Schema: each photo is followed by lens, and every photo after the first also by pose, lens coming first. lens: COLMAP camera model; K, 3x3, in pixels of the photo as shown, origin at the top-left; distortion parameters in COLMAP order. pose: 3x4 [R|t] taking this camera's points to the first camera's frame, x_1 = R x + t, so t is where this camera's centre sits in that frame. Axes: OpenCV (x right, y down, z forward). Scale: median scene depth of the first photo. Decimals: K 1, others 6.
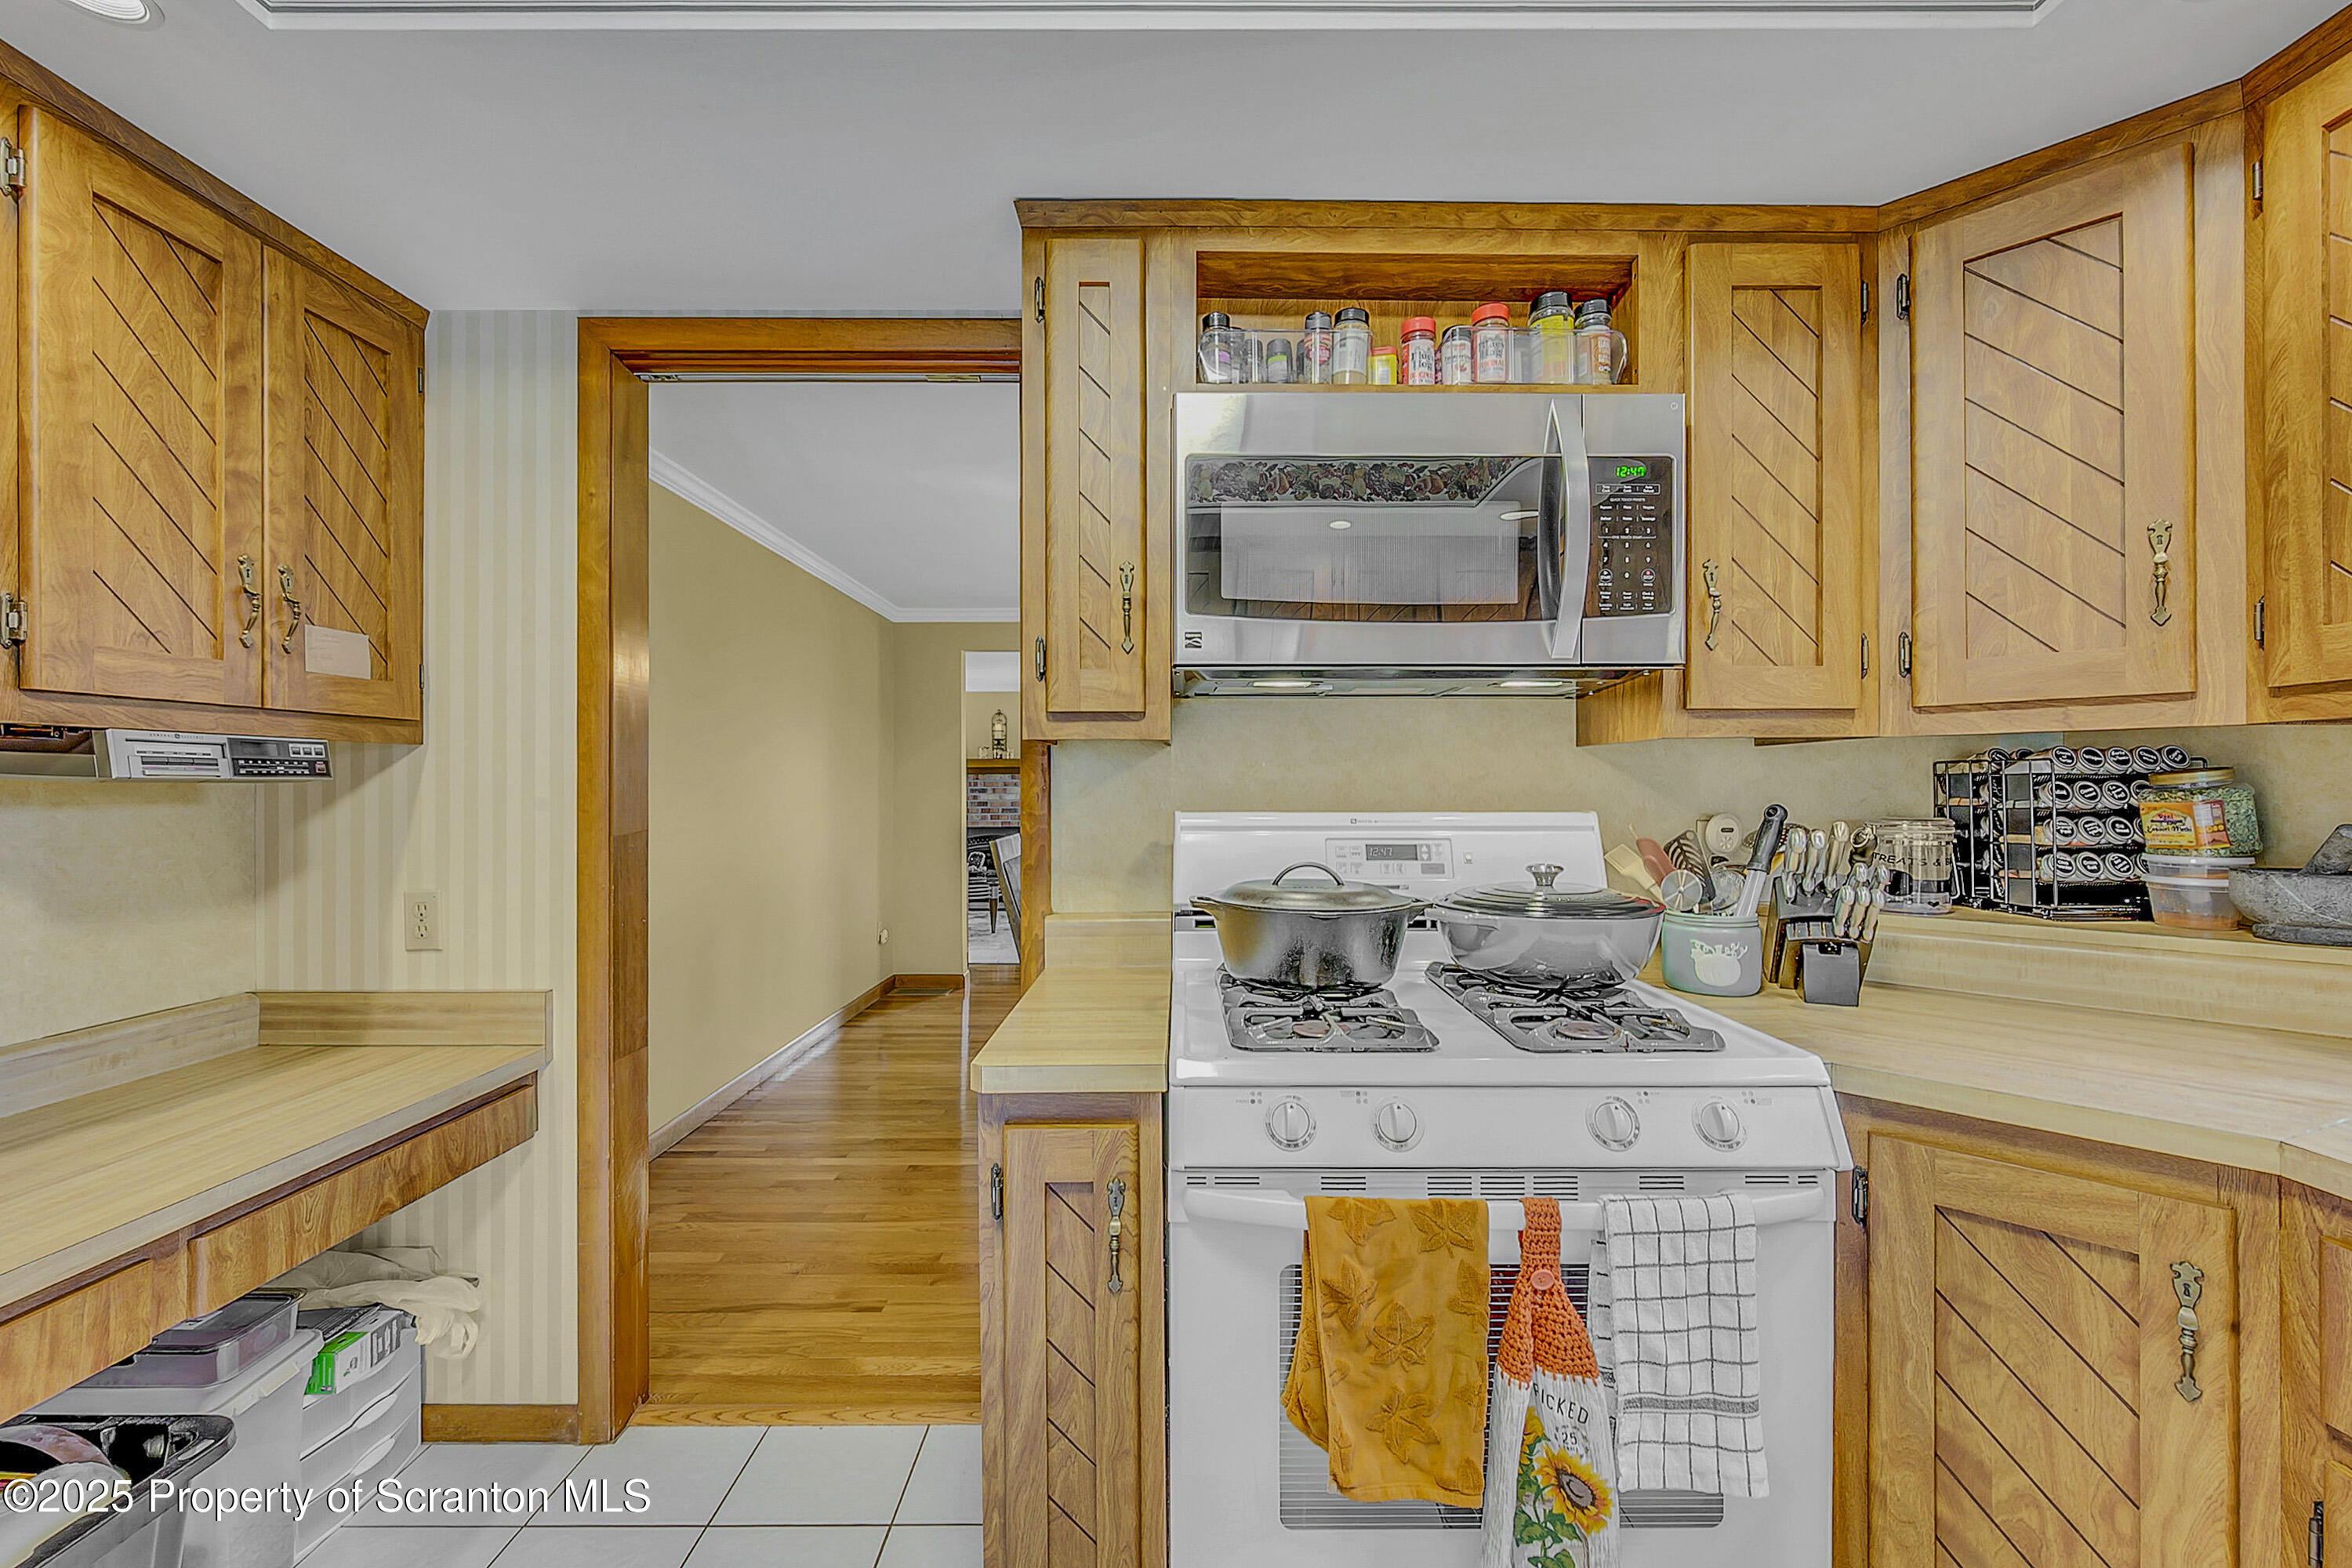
lens RADIAL K [[943.6, 0, 1183.3], [0, 943.6, 782.5], [0, 0, 1]] dist [-0.002590, -0.000200]
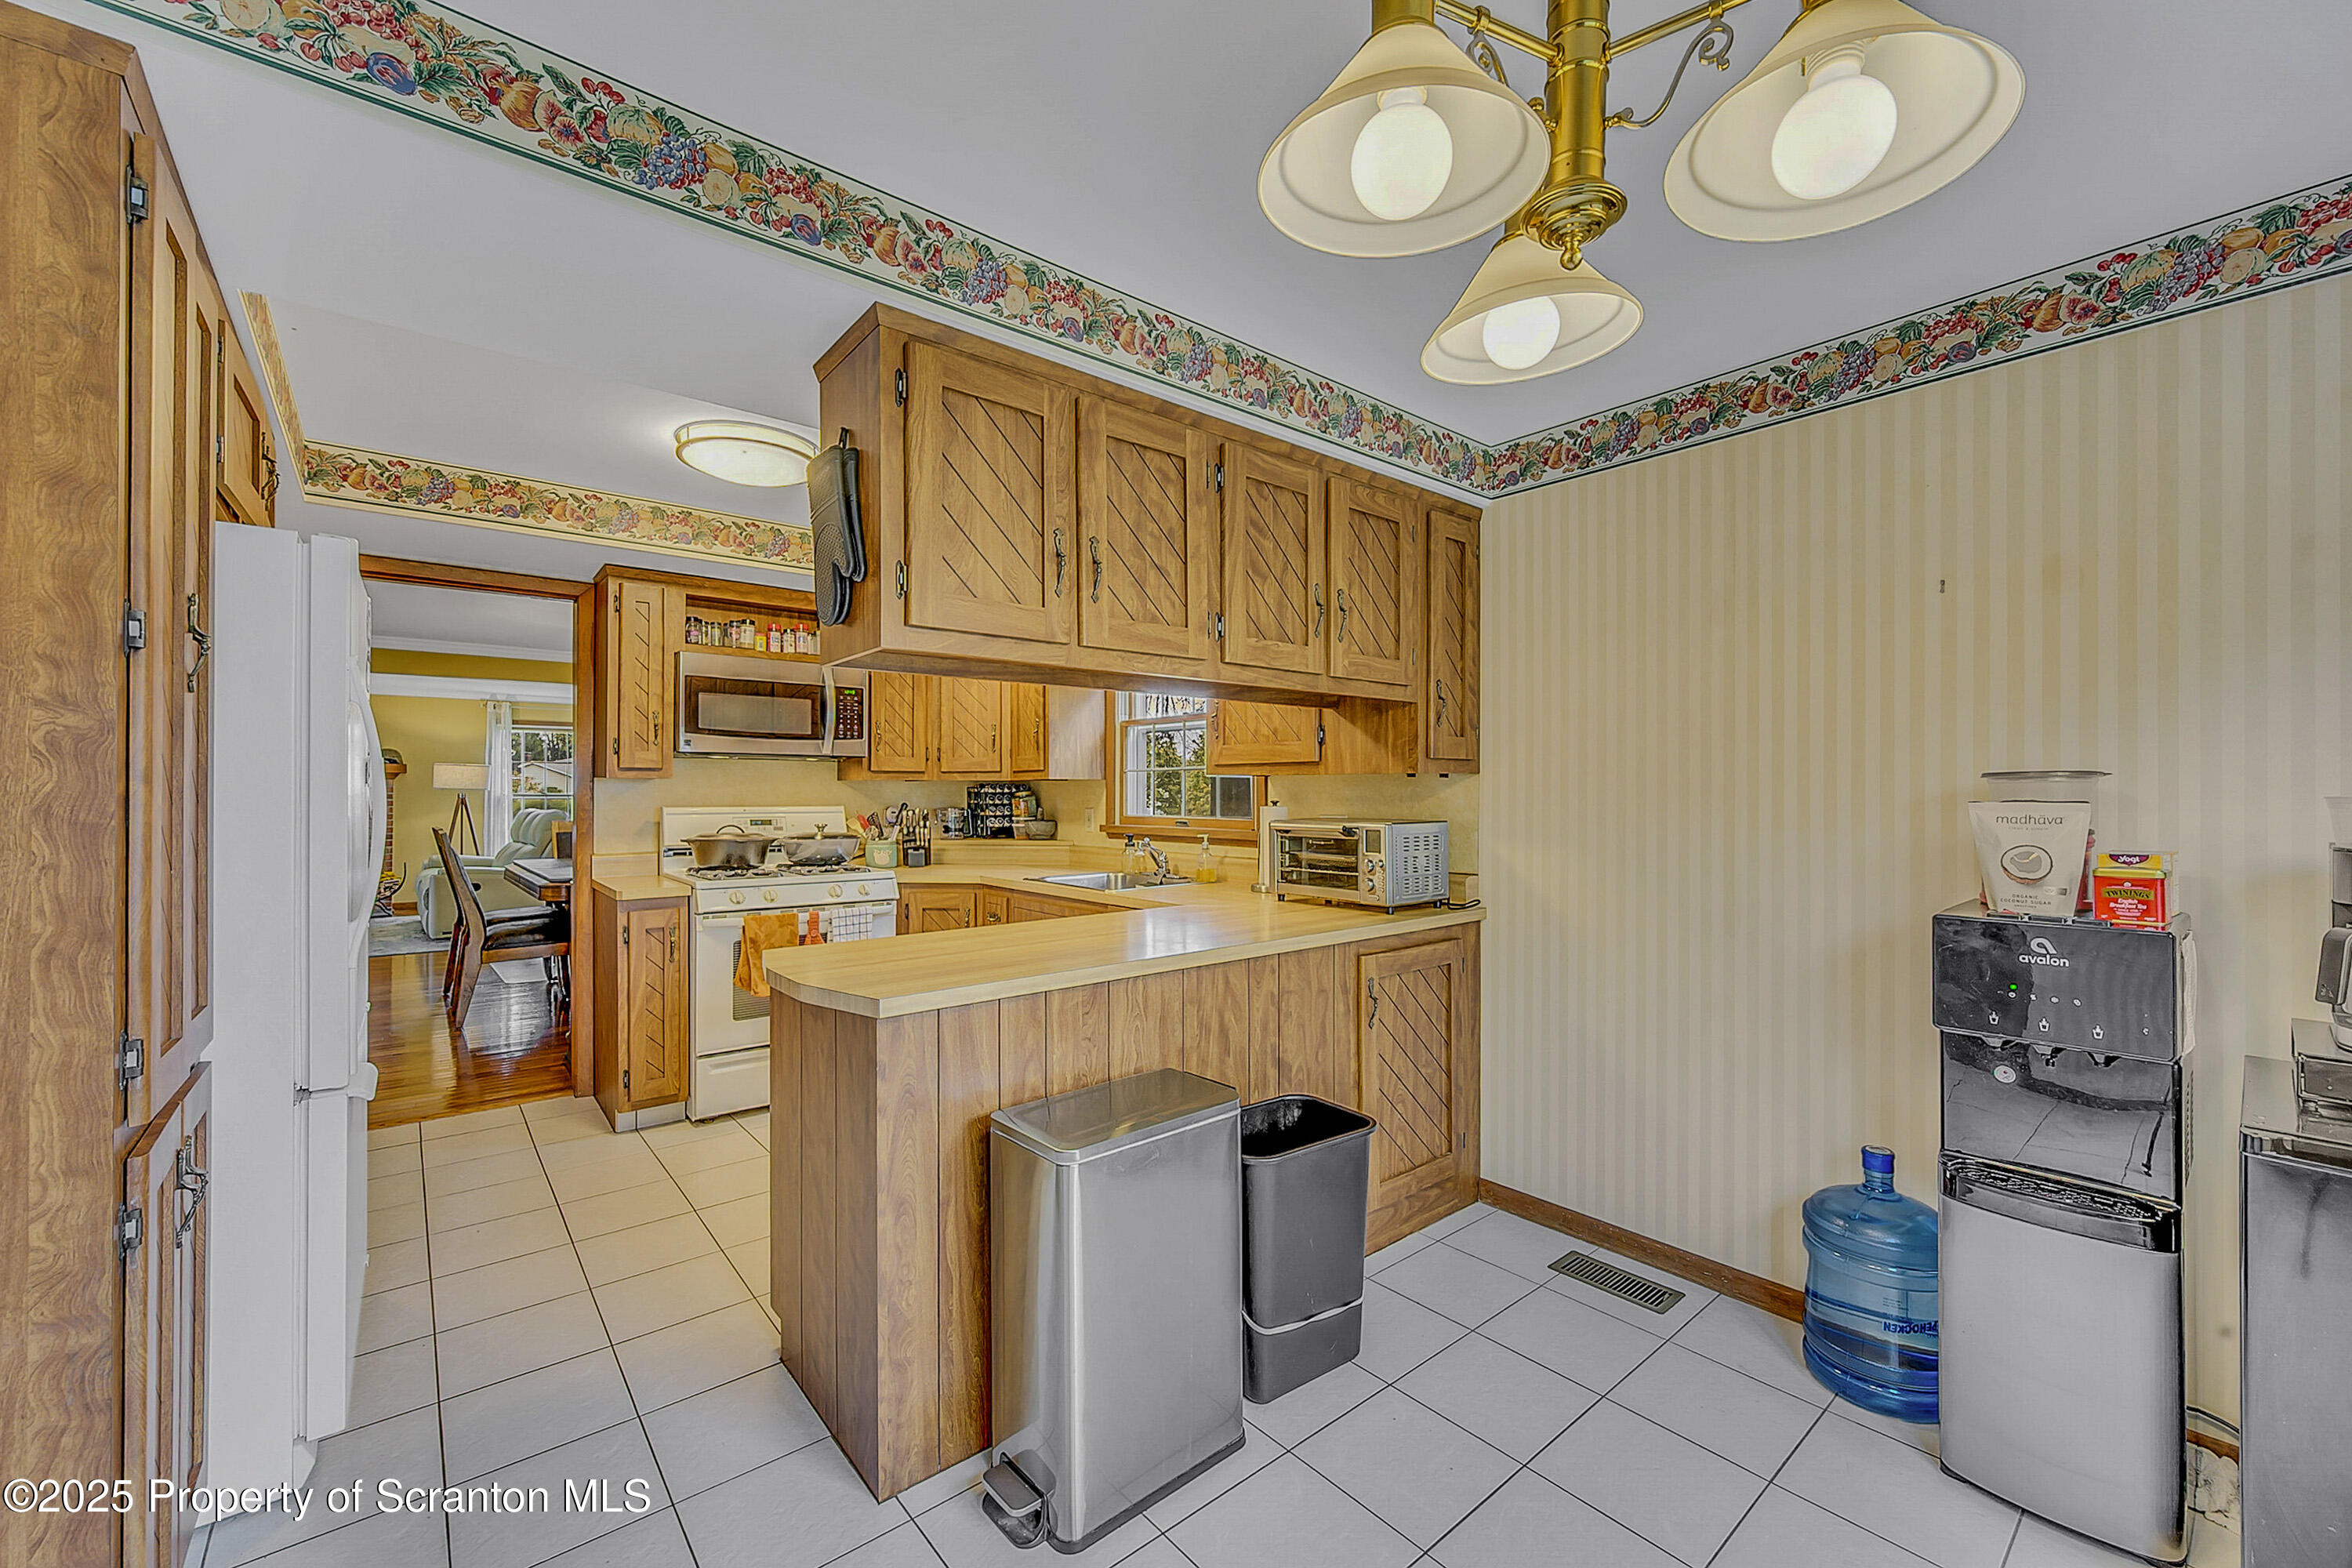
lens RADIAL K [[926.4, 0, 1185.5], [0, 926.4, 799.4], [0, 0, 1]] dist [0.000718, -0.000117]
pose [[0.773555, -0.002174, 0.633725, -0.559519], [-0.002710, 0.999974, 0.006738, -0.009279], [-0.633723, -0.006930, 0.773529, -1.932344]]
